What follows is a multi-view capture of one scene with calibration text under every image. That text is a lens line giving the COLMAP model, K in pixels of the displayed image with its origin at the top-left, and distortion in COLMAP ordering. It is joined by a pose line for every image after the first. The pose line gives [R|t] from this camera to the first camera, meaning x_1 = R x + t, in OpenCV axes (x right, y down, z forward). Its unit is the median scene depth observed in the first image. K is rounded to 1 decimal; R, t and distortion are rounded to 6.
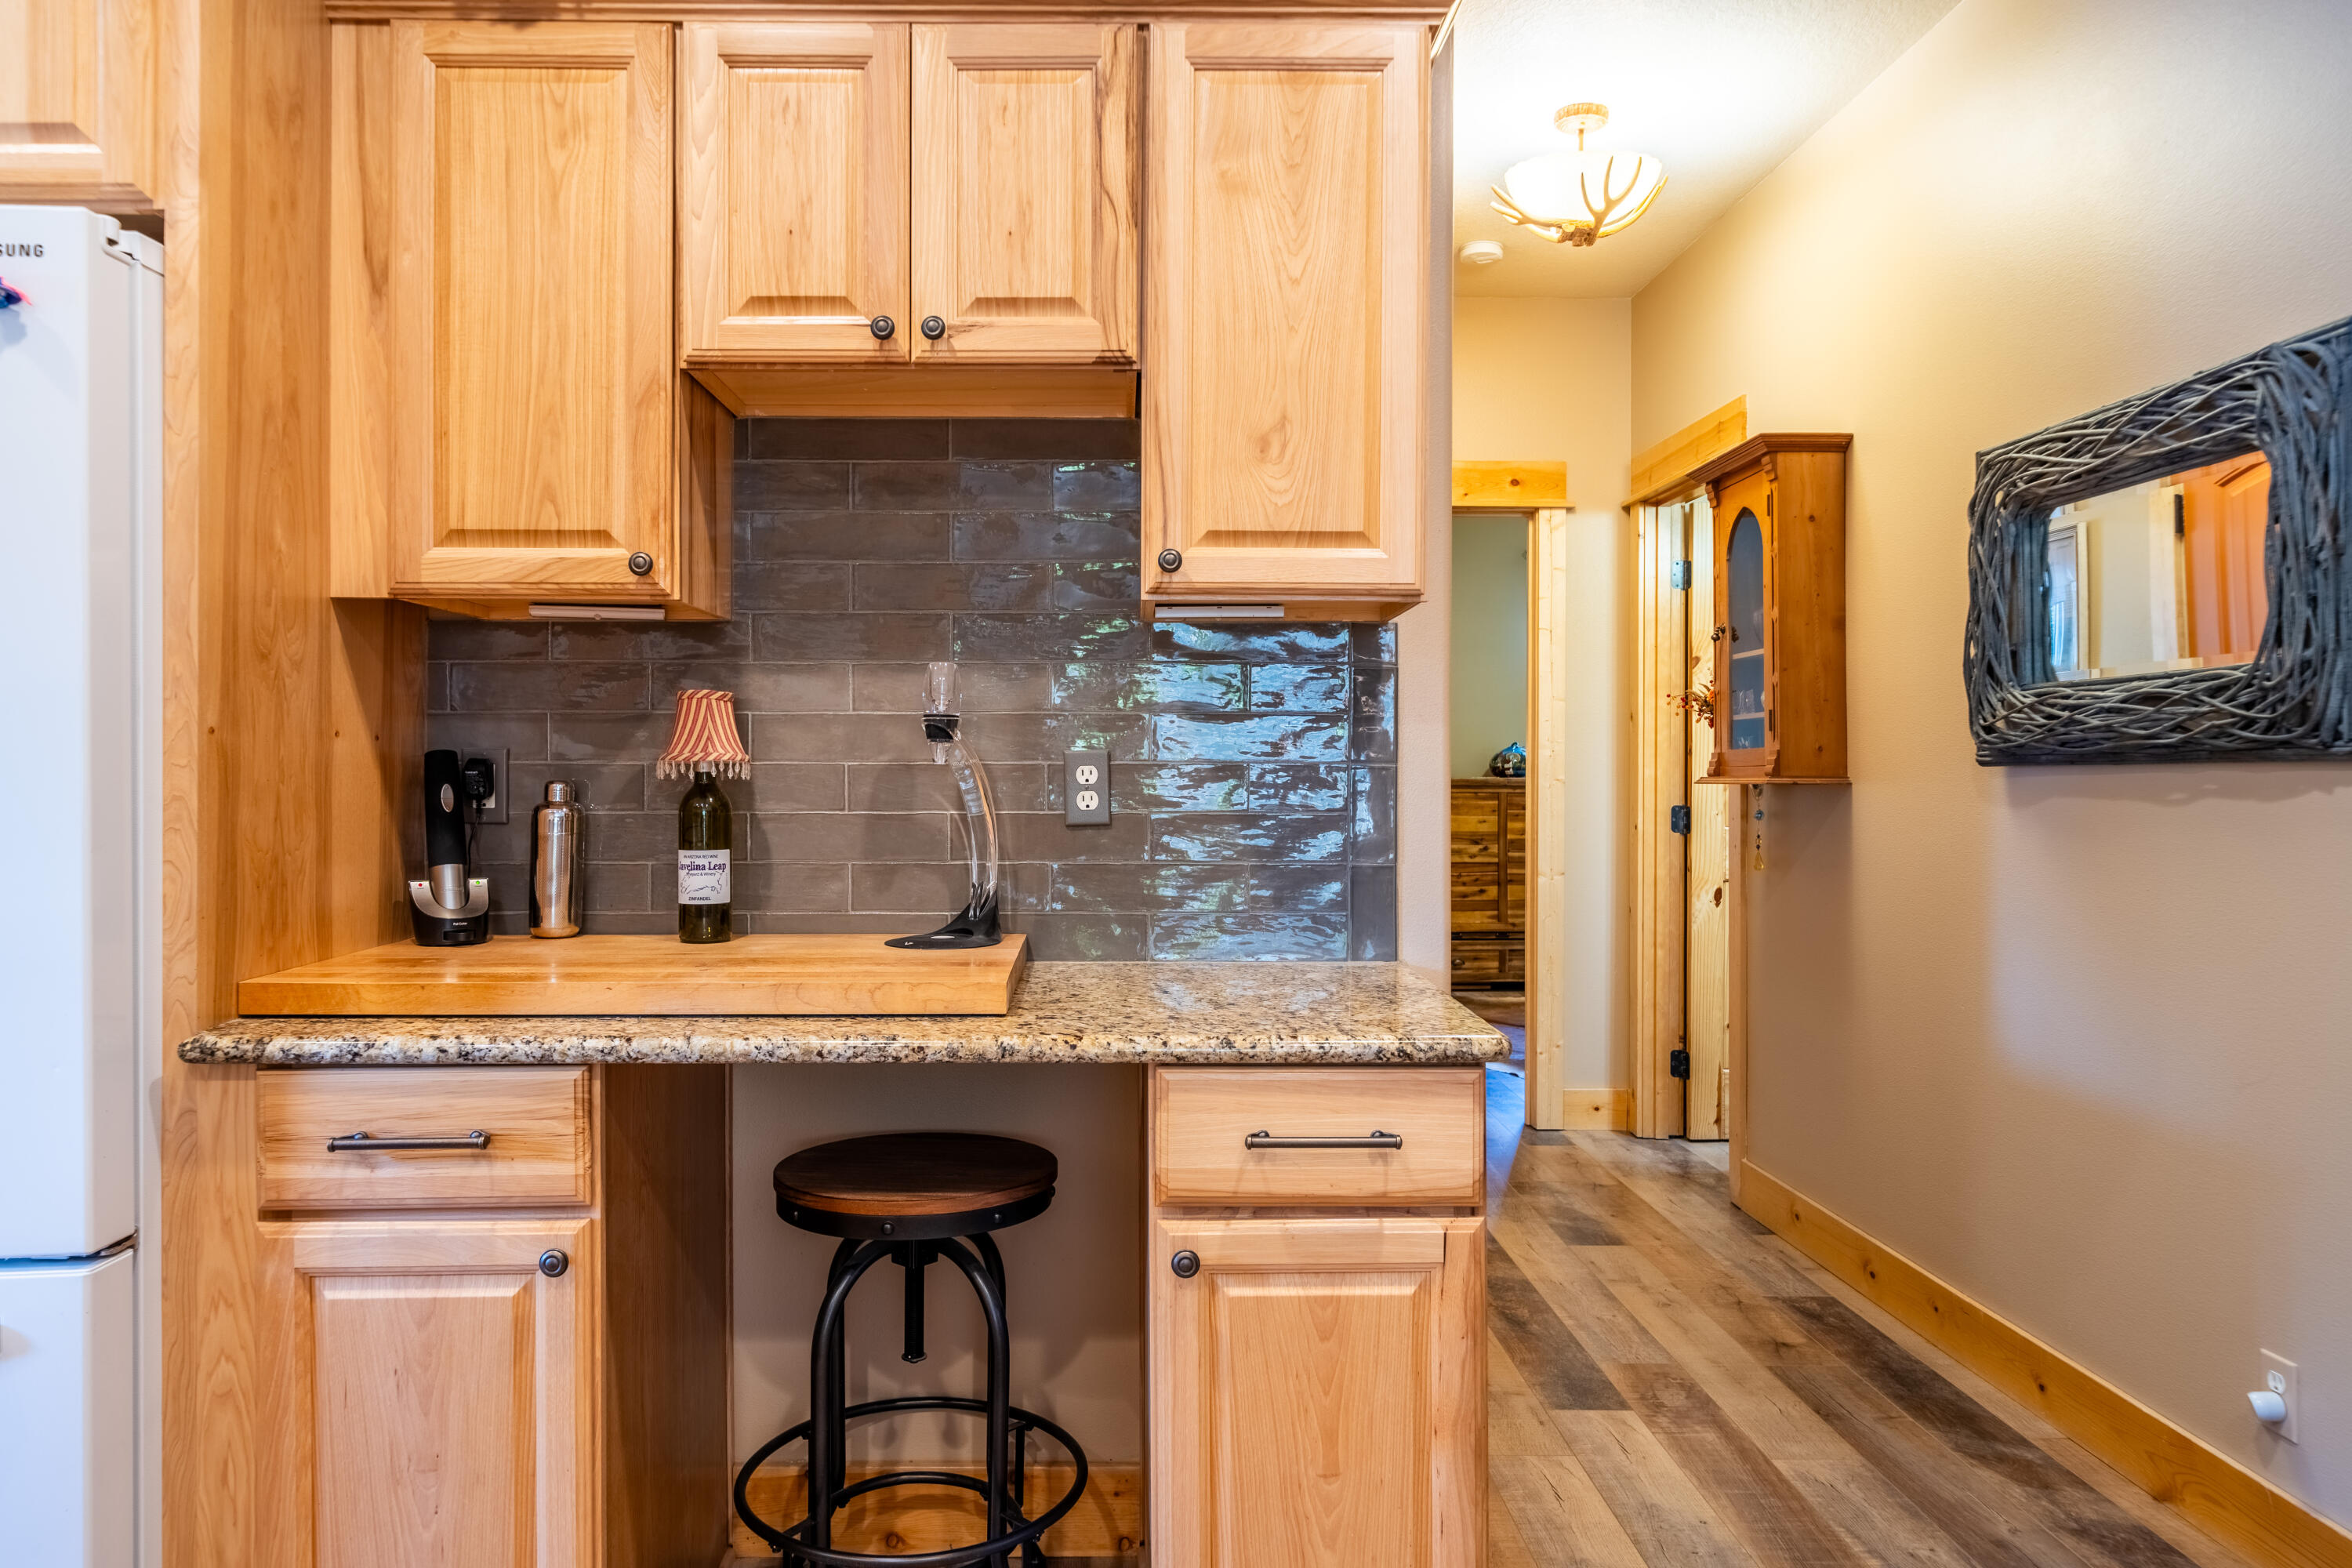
lens RADIAL K [[1651.2, 0, 1171.0], [0, 1651.2, 755.0], [0, 0, 1]] dist [0.005037, 0.002137]
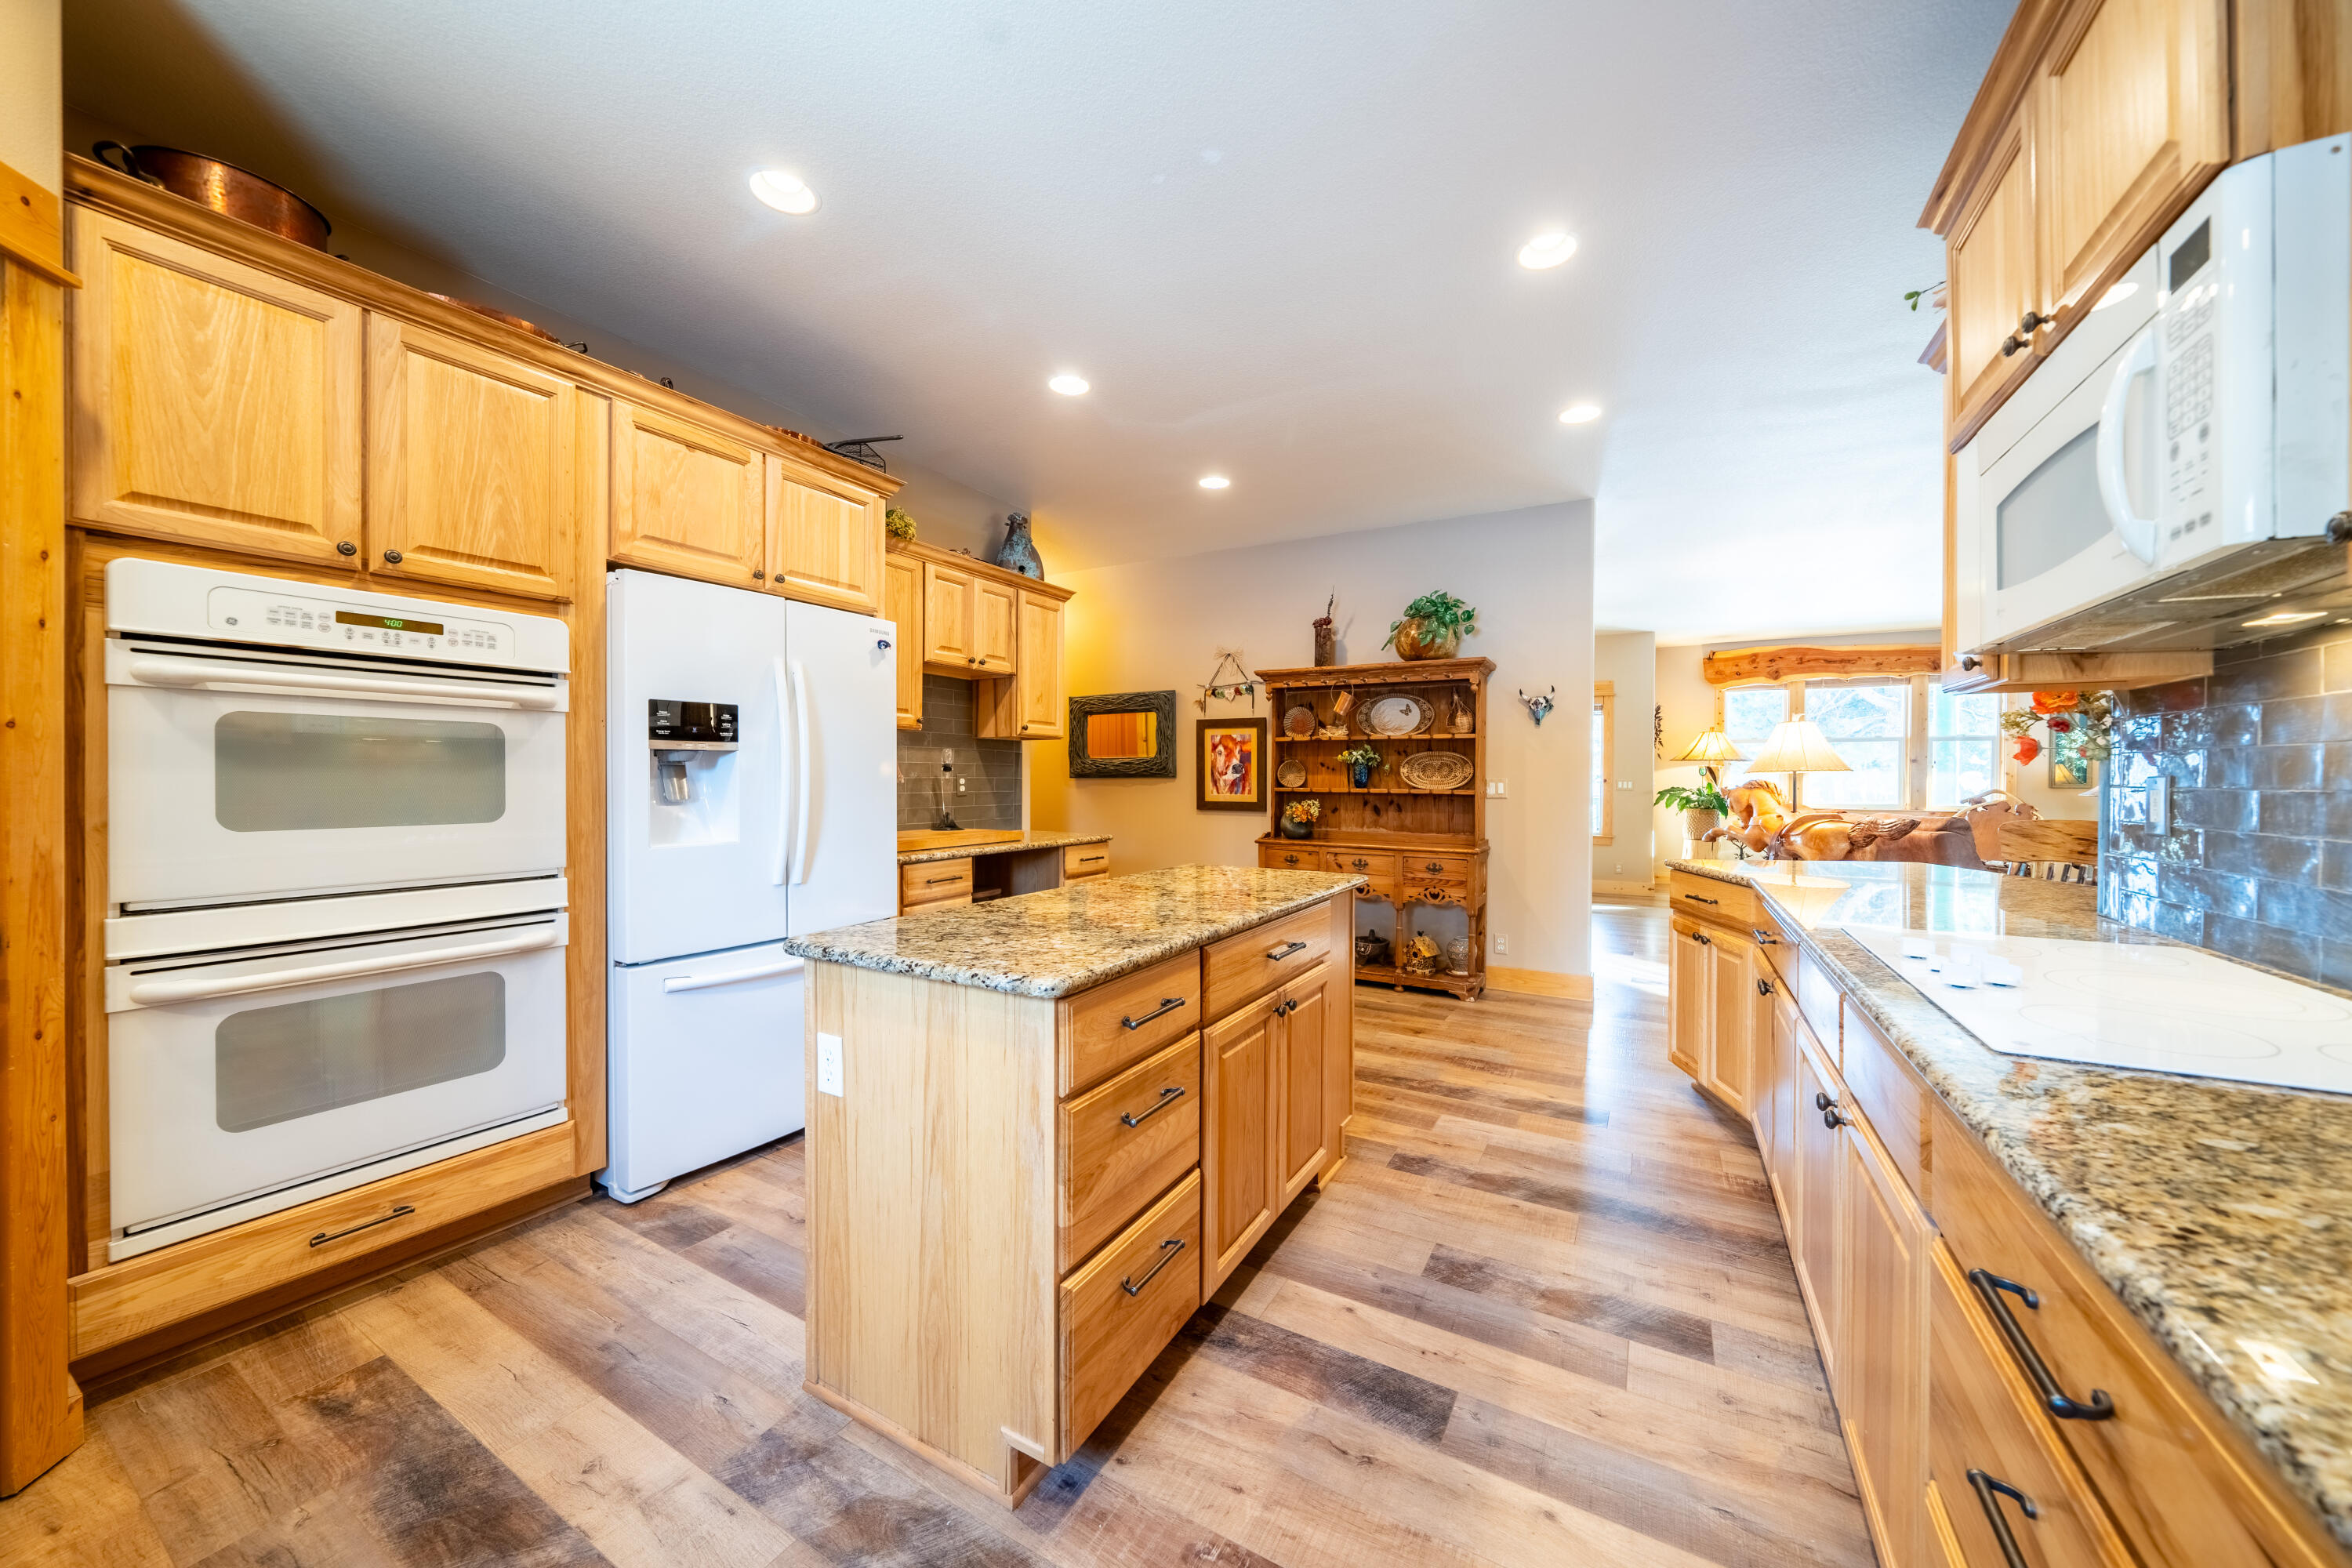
lens RADIAL K [[804.9, 0, 1243.2], [0, 804.9, 796.5], [0, 0, 1]] dist [-0.000770, -0.000056]
pose [[0.465786, -0.020634, 0.884657, -1.487725], [-0.008988, 0.999566, 0.028047, -0.010261], [-0.884852, -0.021016, 0.465398, -0.377631]]
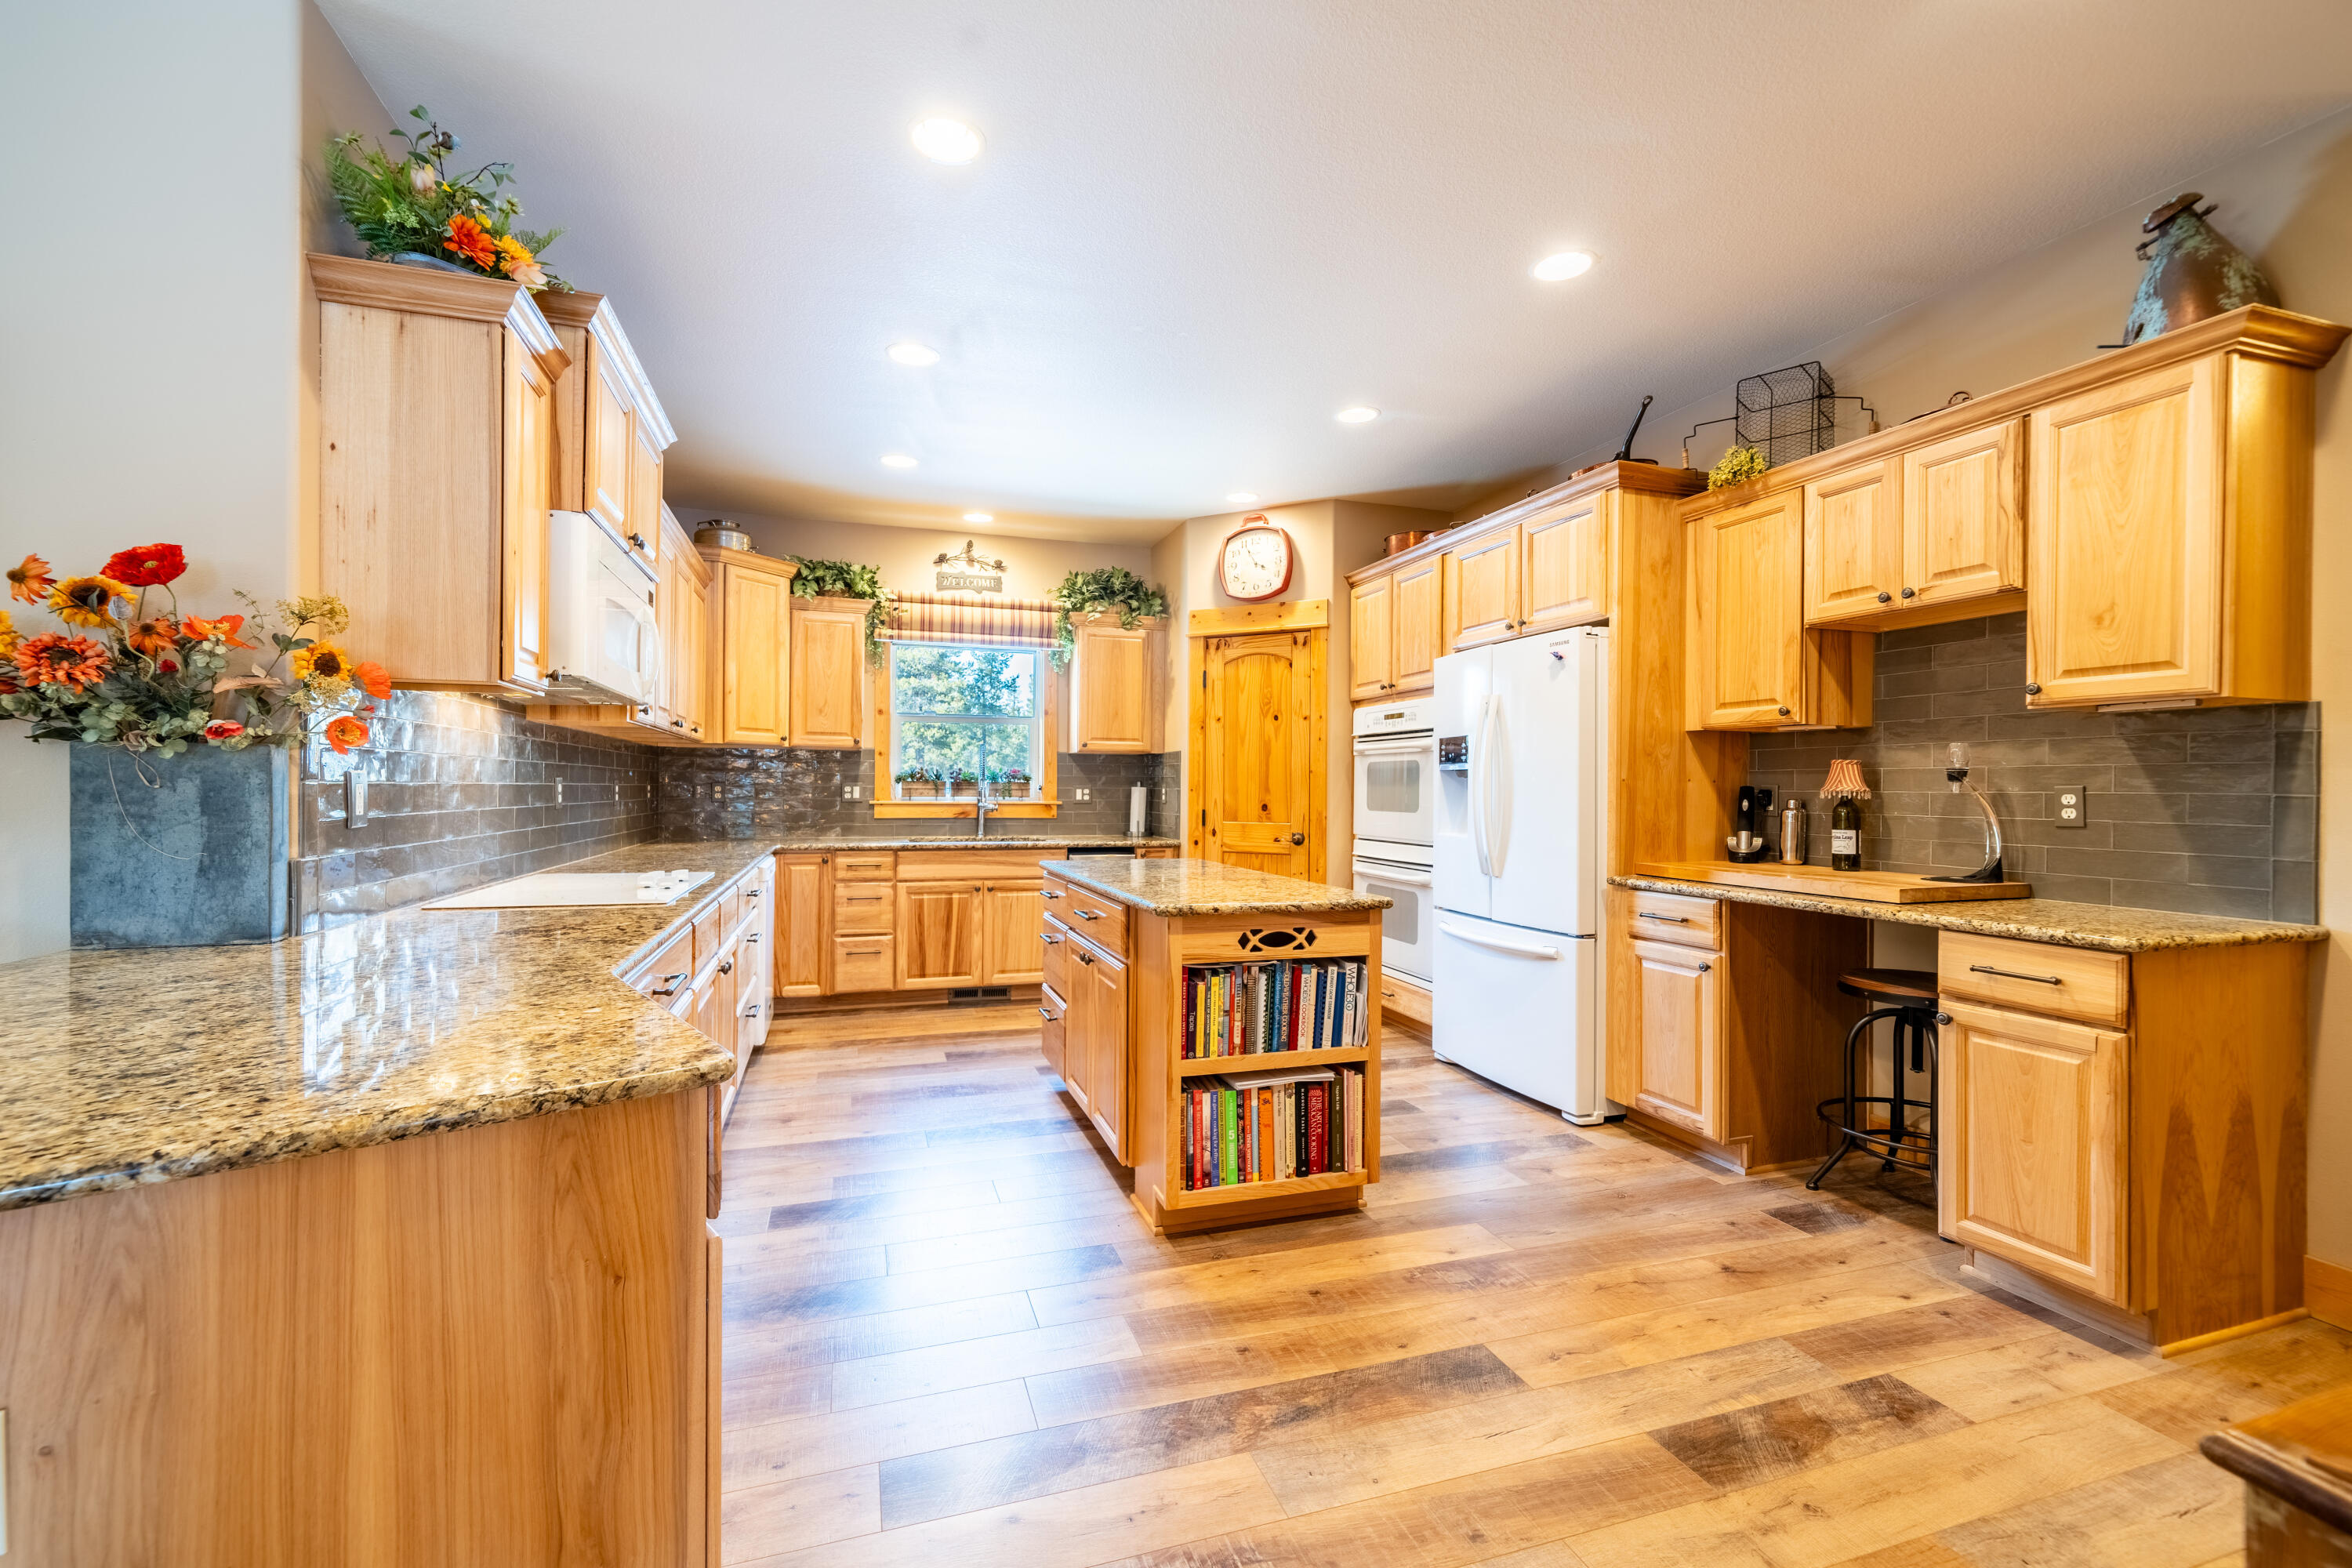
lens RADIAL K [[946.0, 0, 1145.6], [0, 946.0, 788.9], [0, 0, 1]] dist [-0.001709, -0.000196]
pose [[0.280262, 0.001879, -0.959922, 0.768383], [-0.000993, 0.999998, 0.001667, -0.000470], [0.959923, 0.000486, 0.280263, -0.315466]]
